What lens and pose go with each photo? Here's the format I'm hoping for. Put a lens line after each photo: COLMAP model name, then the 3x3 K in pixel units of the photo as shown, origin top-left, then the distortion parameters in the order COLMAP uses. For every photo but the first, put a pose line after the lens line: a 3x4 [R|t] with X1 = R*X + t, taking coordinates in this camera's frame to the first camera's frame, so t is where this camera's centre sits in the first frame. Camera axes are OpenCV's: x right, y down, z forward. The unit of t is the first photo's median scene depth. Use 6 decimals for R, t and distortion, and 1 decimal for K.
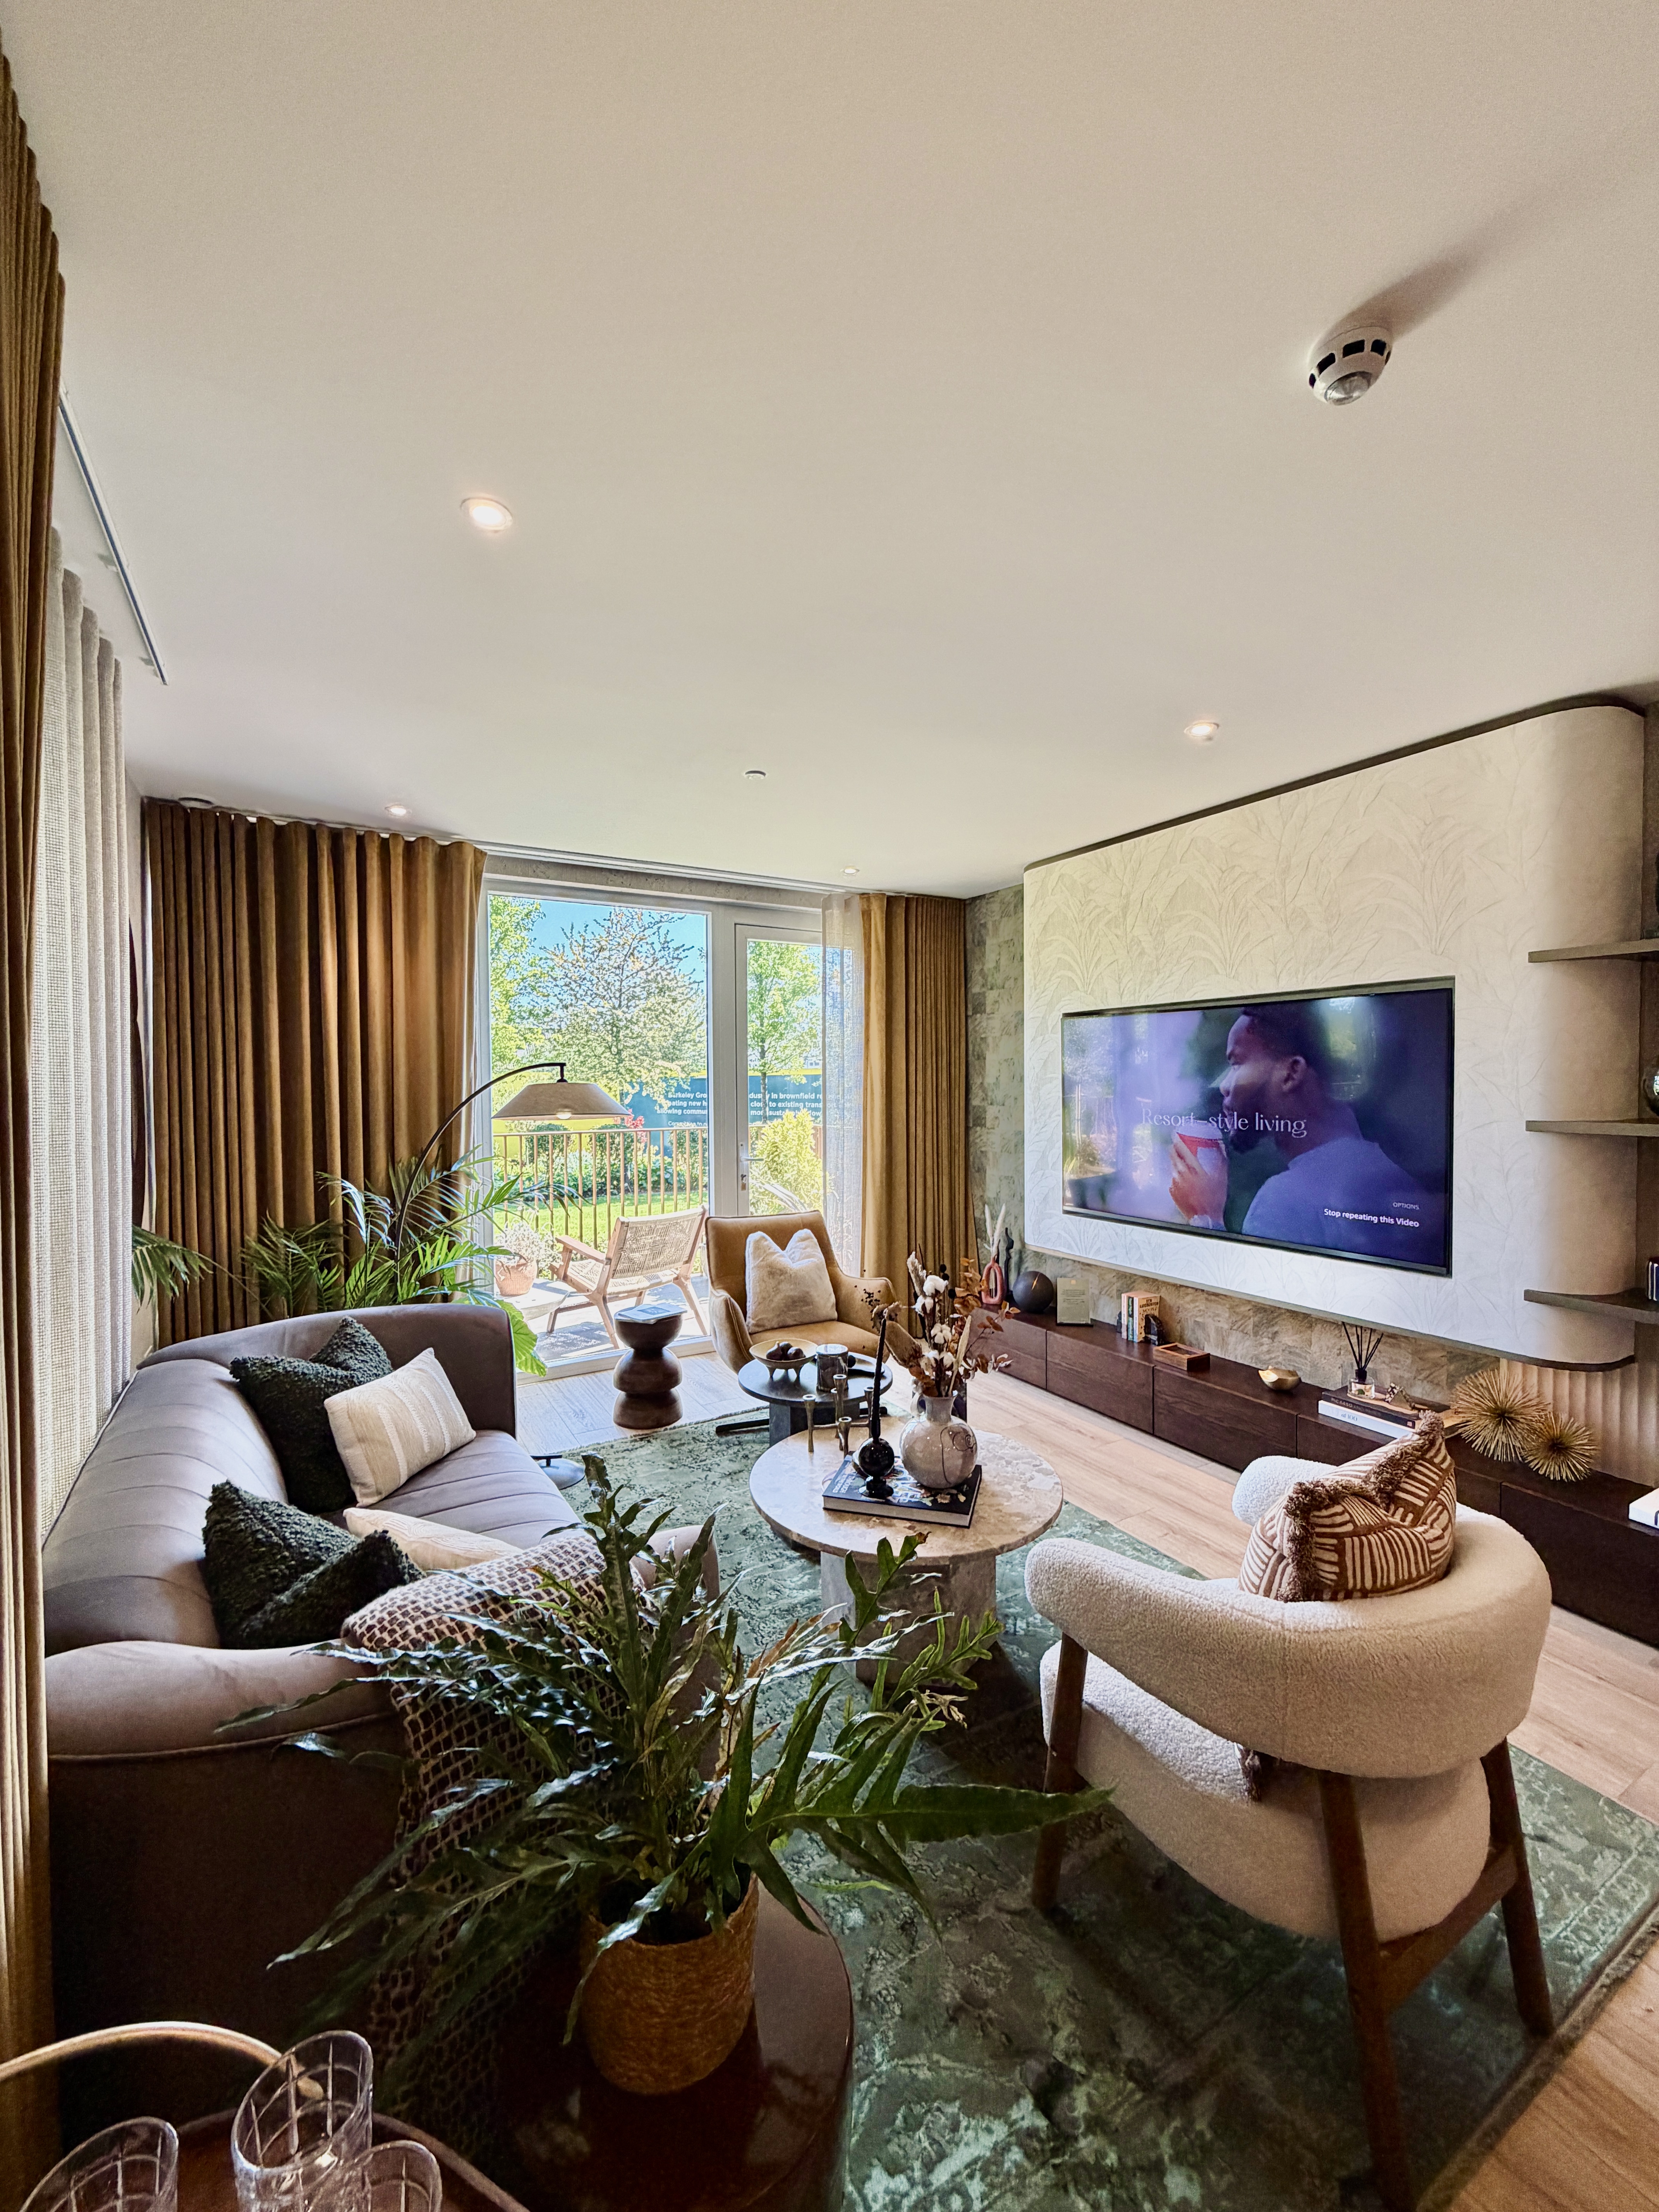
lens RADIAL K [[887.0, 0, 827.9], [0, 887.0, 1103.8], [0, 0, 1]] dist [0.000287, 0.000005]
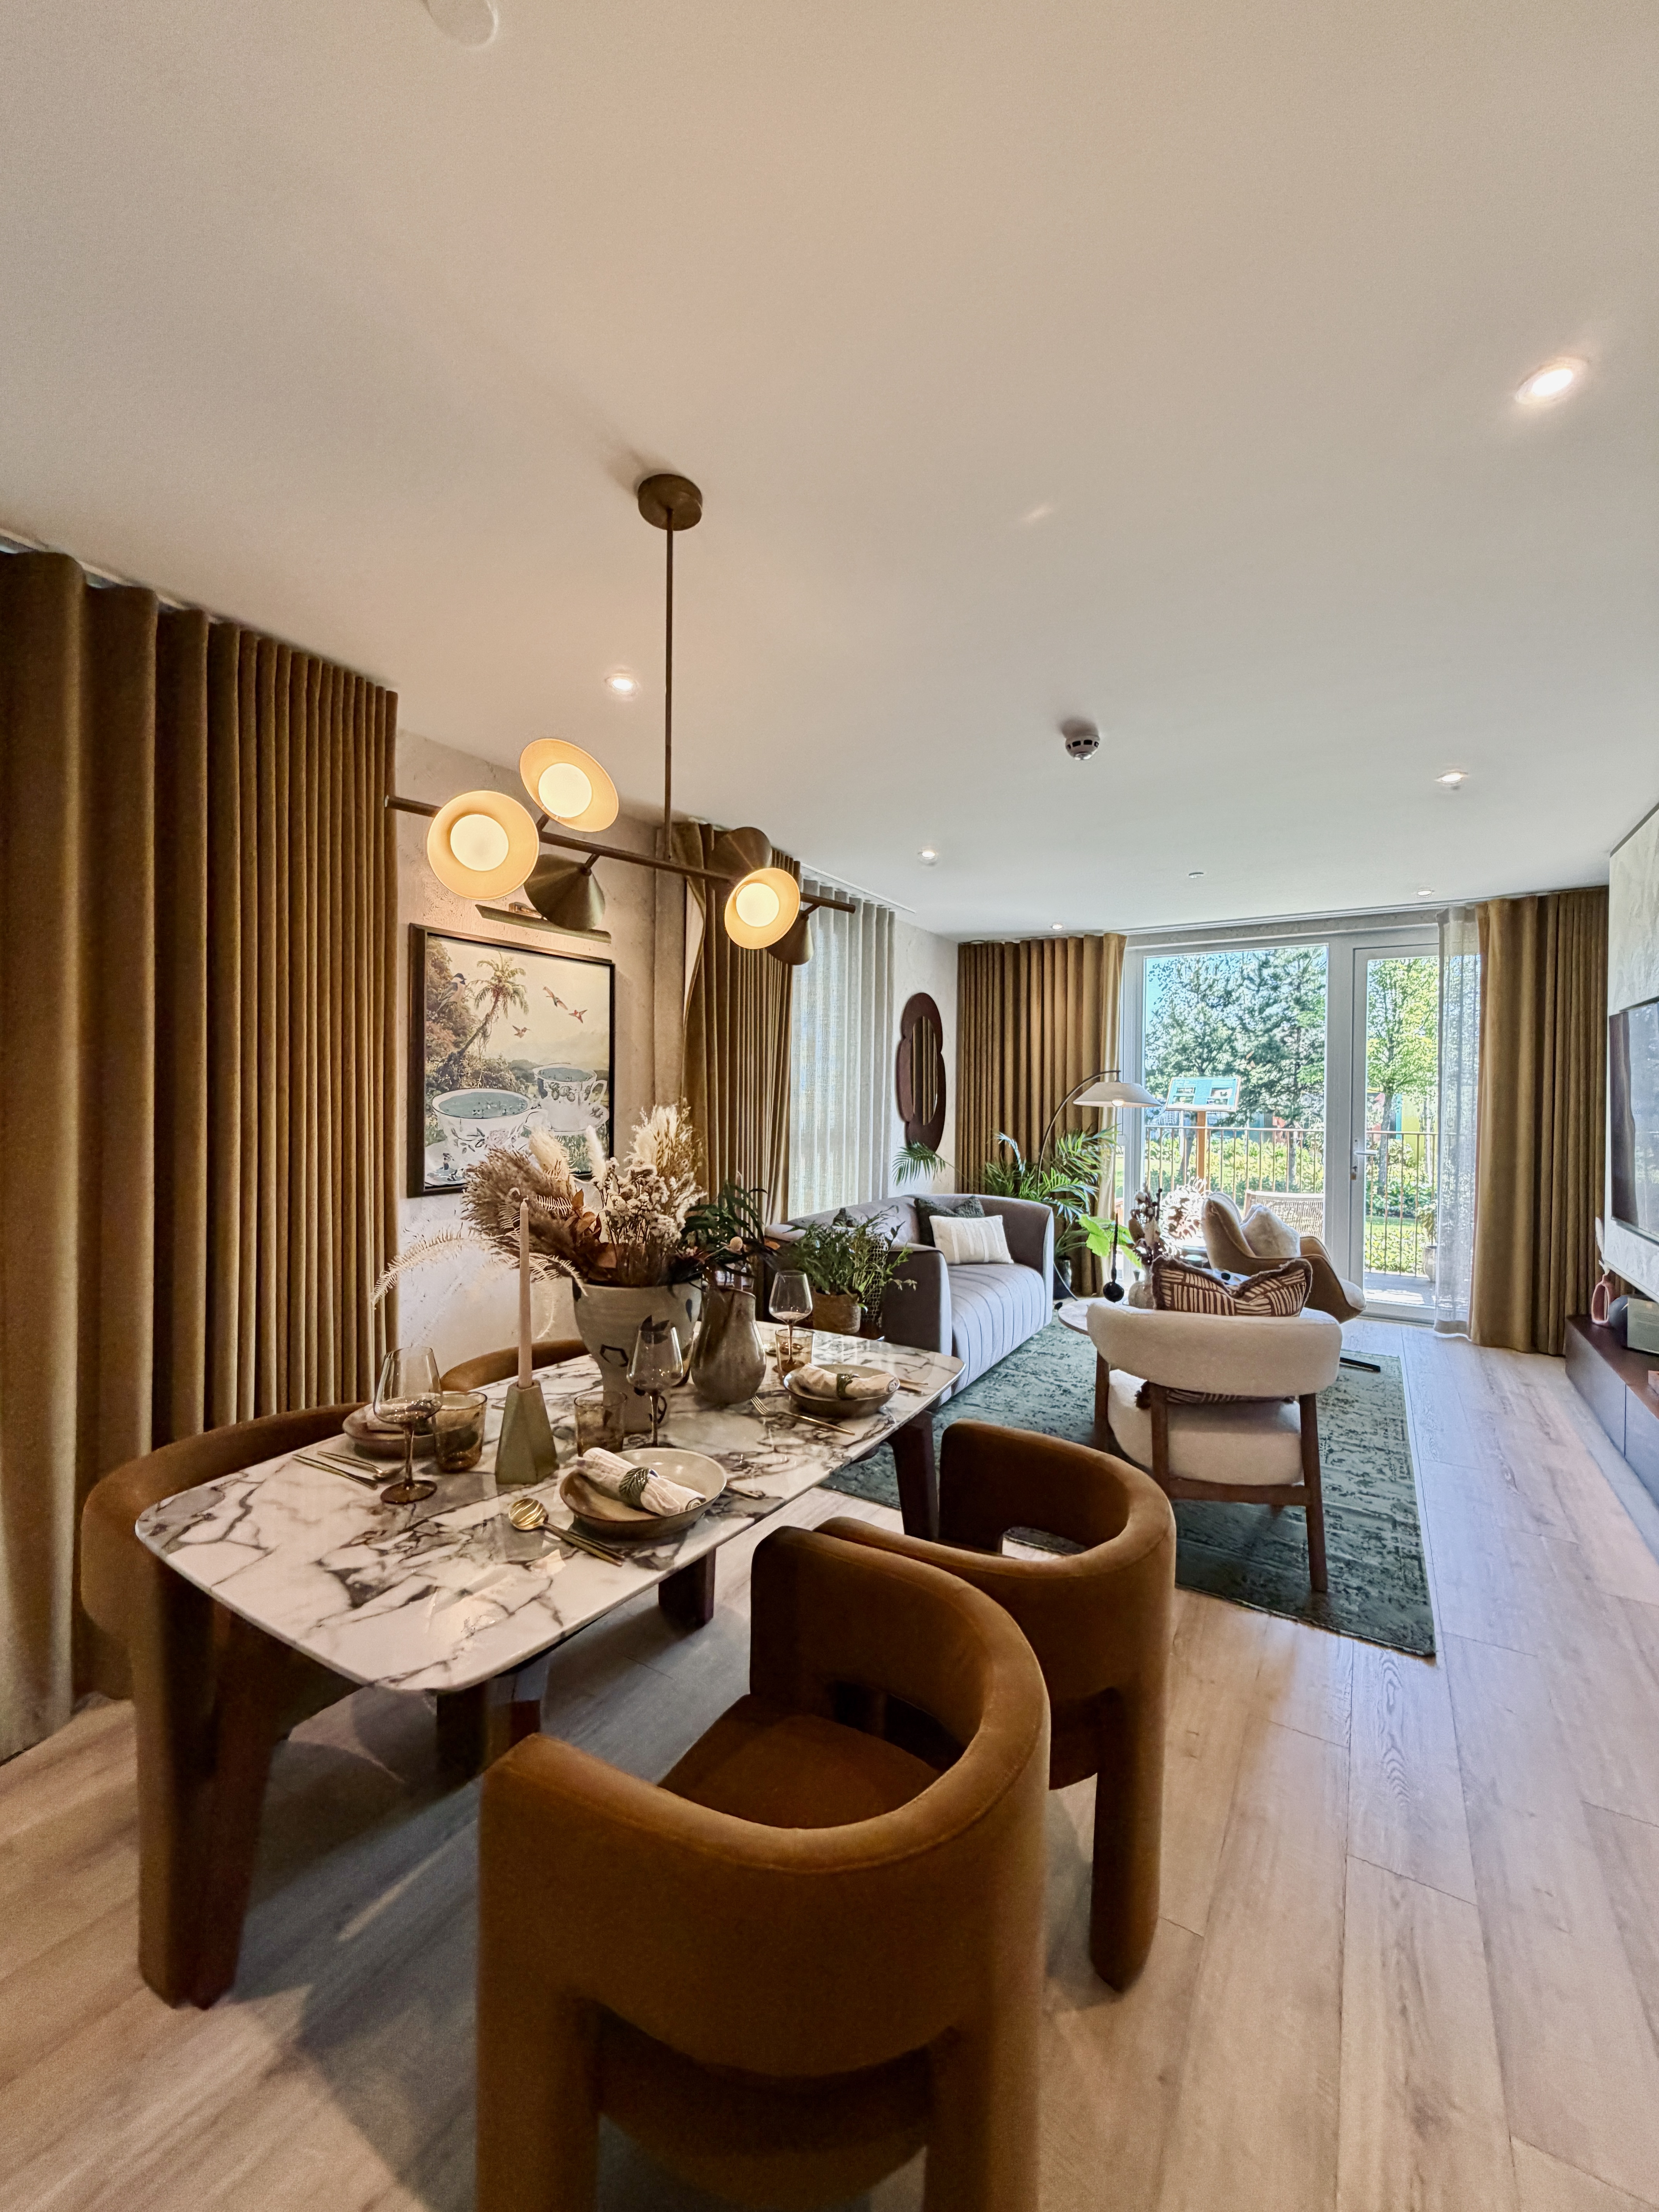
lens RADIAL K [[887.0, 0, 826.5], [0, 887.0, 1093.8], [0, 0, 1]] dist [0.000287, 0.000005]
pose [[0.471246, 0.017835, -0.881821, 0.640493], [-0.032535, 0.999467, 0.002828, 0.008249], [0.881401, 0.027357, 0.471575, -0.167409]]
